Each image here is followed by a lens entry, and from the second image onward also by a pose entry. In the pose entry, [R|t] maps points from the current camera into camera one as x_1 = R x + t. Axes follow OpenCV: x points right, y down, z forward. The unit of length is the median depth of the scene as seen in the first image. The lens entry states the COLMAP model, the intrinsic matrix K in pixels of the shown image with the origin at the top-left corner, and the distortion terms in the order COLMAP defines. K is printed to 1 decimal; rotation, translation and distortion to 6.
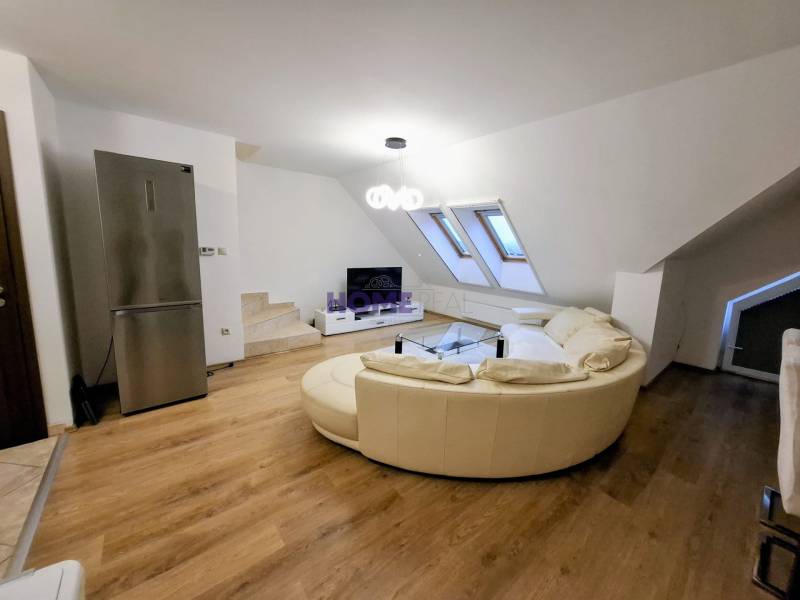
lens RADIAL K [[319.3, 0, 402.7], [0, 319.3, 292.5], [0, 0, 1]] dist [-0.001292, 0.000127]
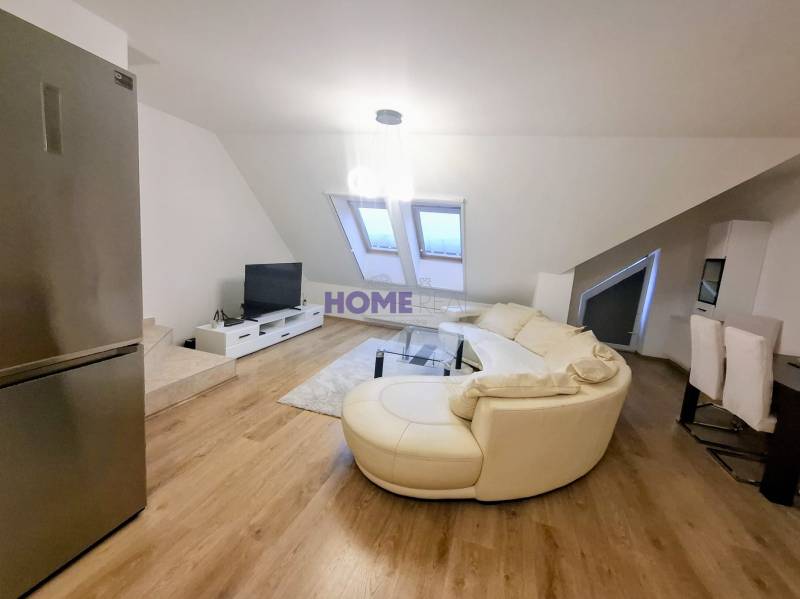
lens RADIAL K [[349.3, 0, 401.6], [0, 349.3, 289.9], [0, 0, 1]] dist [0.000320, -0.000004]
pose [[0.818554, -0.035525, 0.573330, -0.490494], [0.024772, 0.999340, 0.026554, -0.045876], [-0.573895, -0.007533, 0.818894, 0.226360]]
